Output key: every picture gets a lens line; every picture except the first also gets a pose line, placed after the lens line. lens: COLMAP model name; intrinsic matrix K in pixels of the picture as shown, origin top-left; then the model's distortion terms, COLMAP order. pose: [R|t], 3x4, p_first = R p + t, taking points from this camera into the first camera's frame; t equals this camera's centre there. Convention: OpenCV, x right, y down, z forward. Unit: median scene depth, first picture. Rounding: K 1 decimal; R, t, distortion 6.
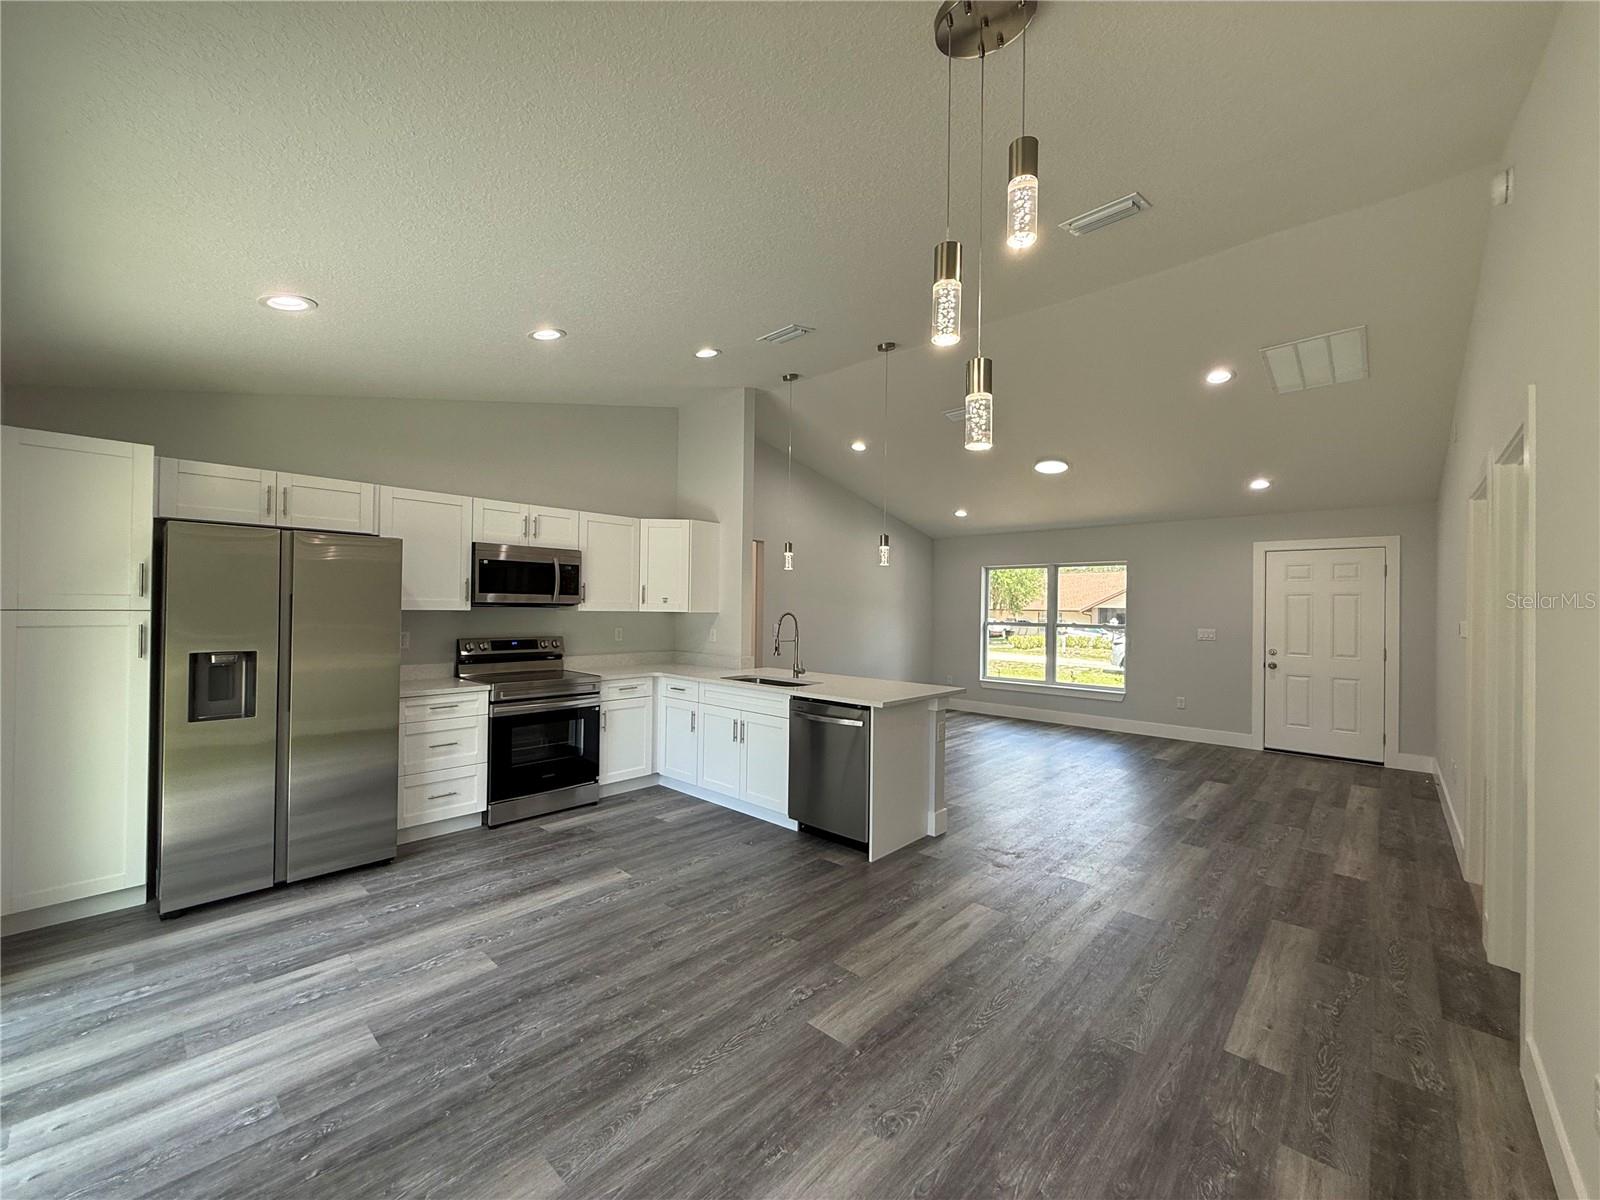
lens RADIAL K [[633.9, 0, 807.6], [0, 633.9, 596.2], [0, 0, 1]] dist [-0.000237, 0.000308]
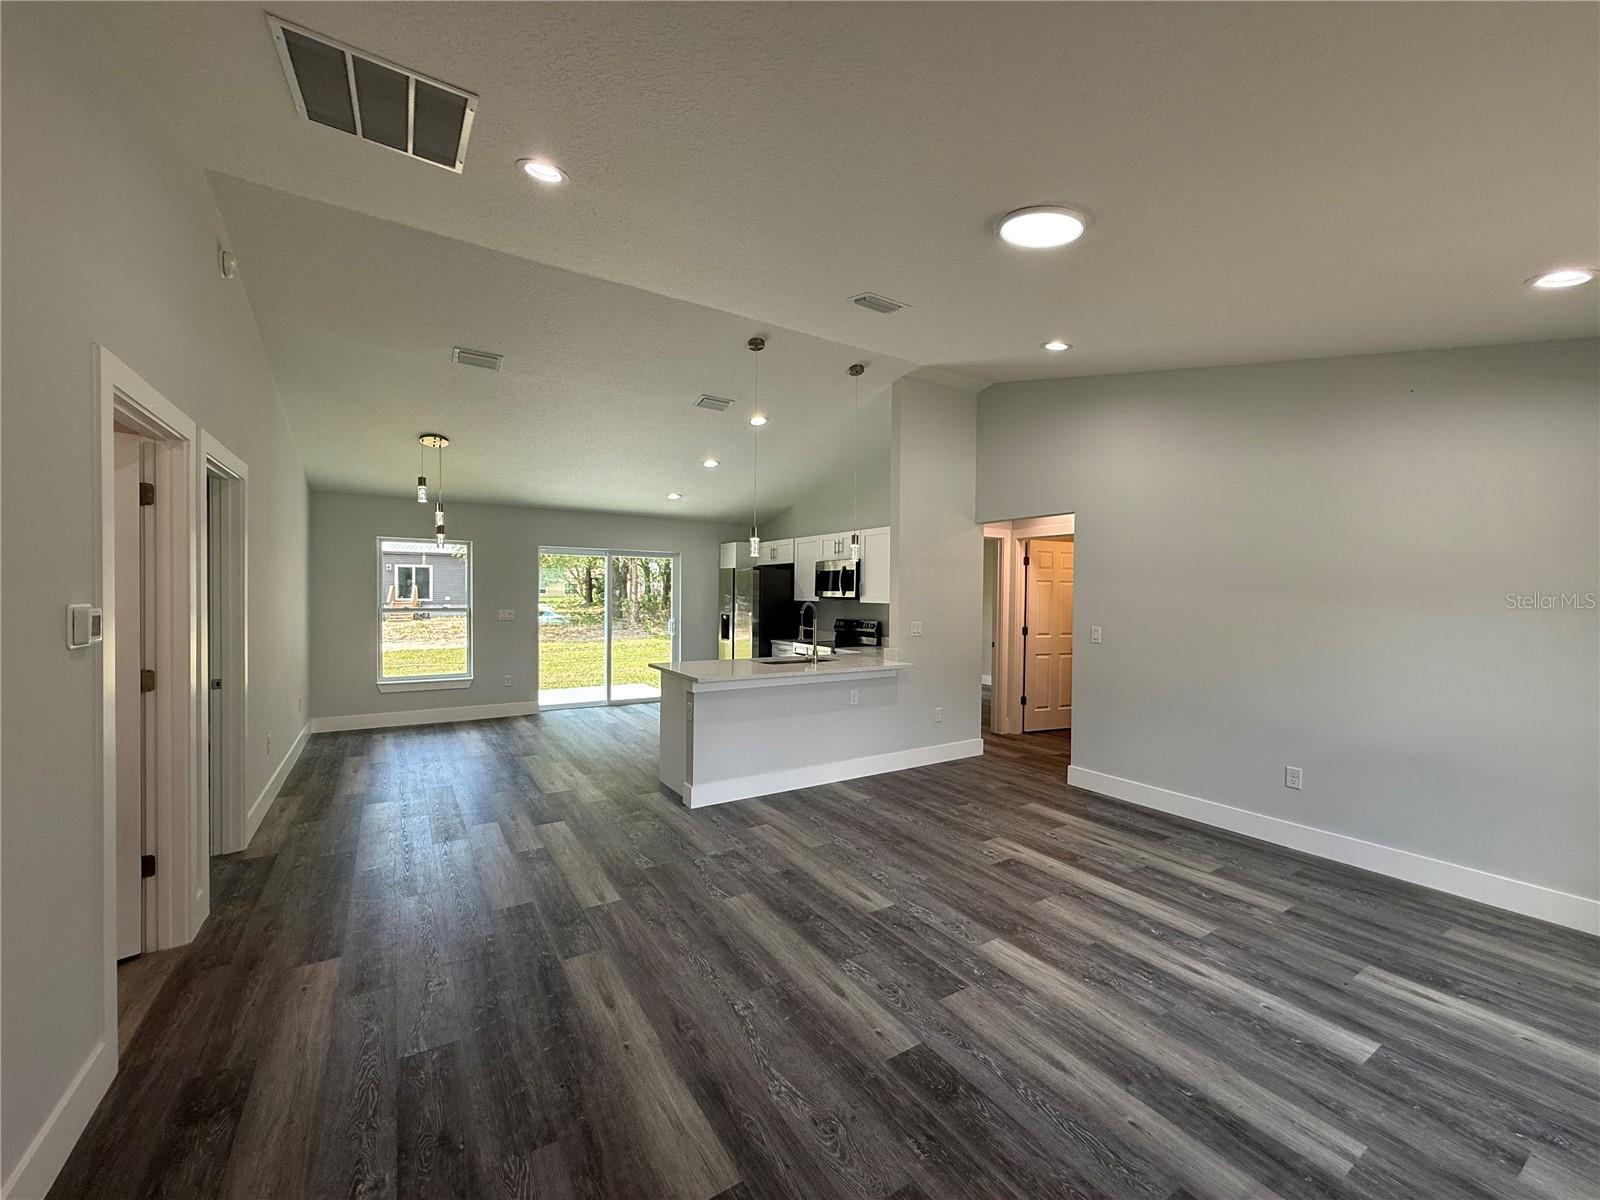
lens RADIAL K [[633.9, 0, 807.5], [0, 633.9, 614.9], [0, 0, 1]] dist [-0.000237, 0.000308]
pose [[-0.253691, 0.017565, -0.967126, 1.470218], [0.004771, 0.999846, 0.016907, 0.038334], [0.967273, -0.000325, -0.253736, 1.800753]]
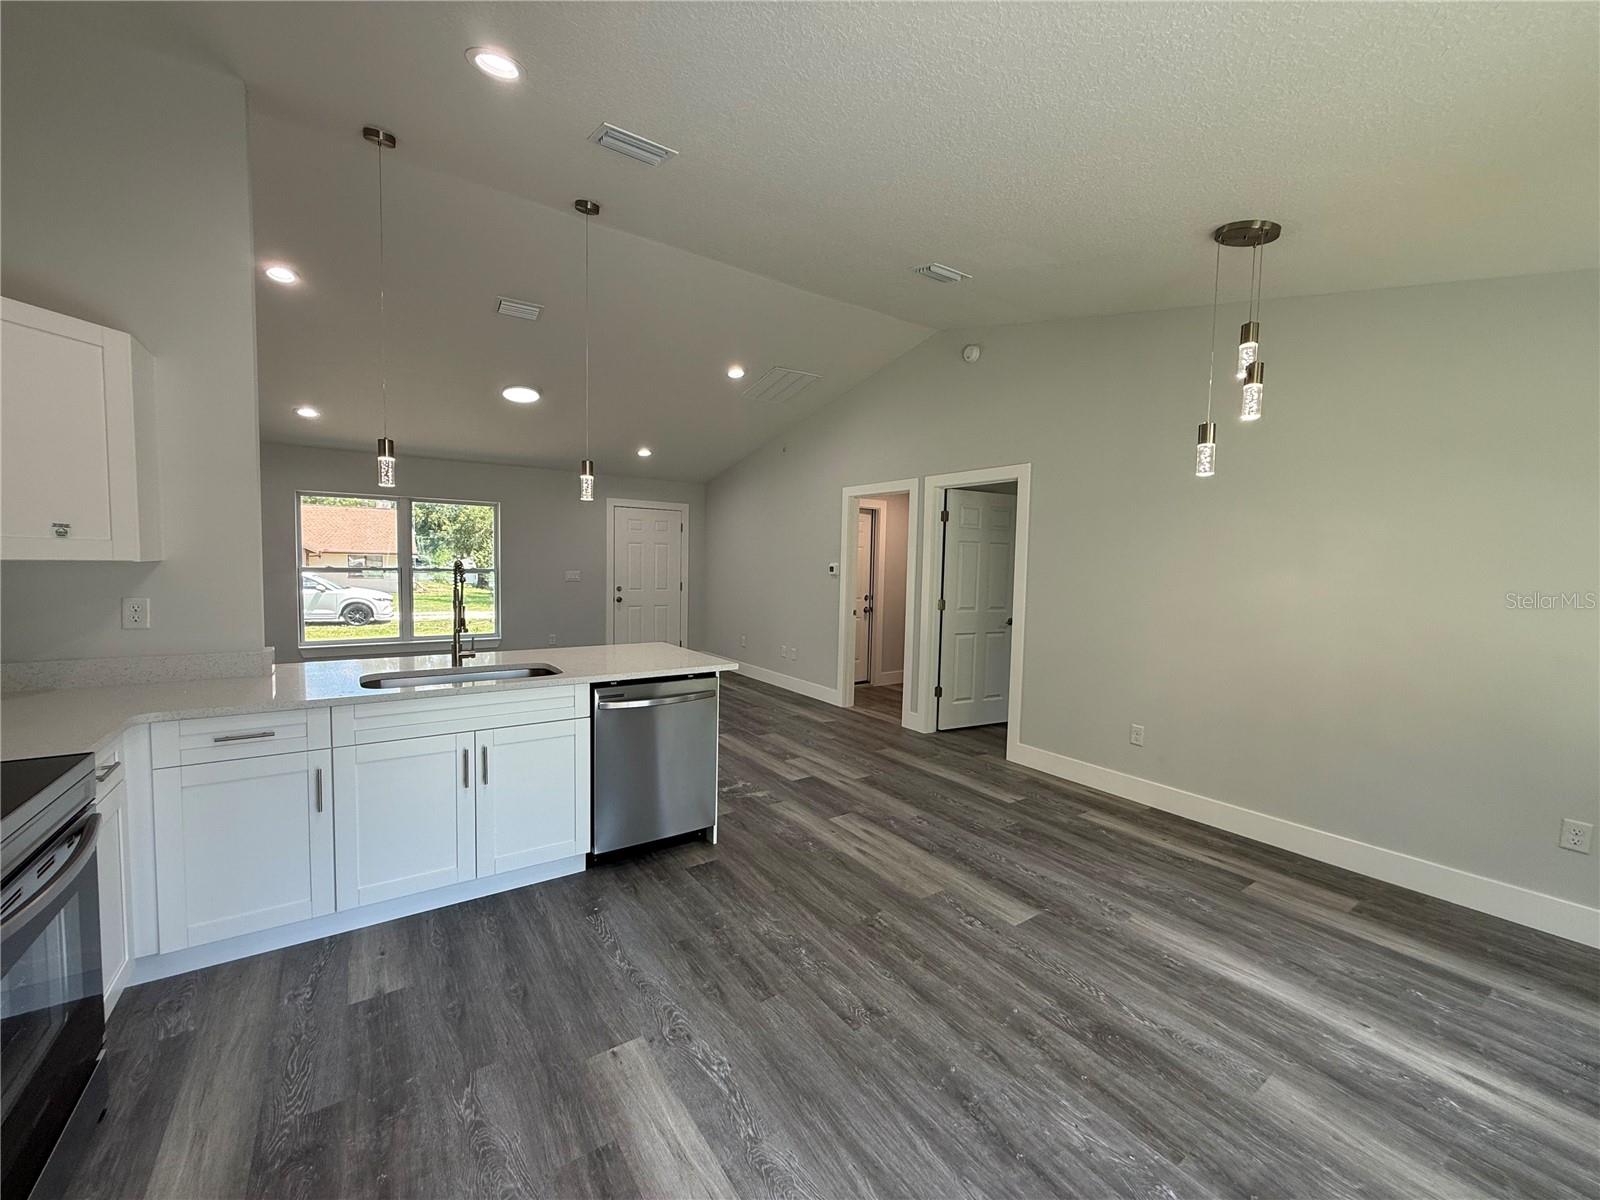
lens RADIAL K [[633.9, 0, 795.3], [0, 633.9, 589.0], [0, 0, 1]] dist [-0.000237, 0.000308]
pose [[0.232138, -0.050495, 0.971371, -0.776116], [-0.034866, 0.997578, 0.060190, 0.005458], [-0.972058, -0.047840, 0.229816, 0.759462]]
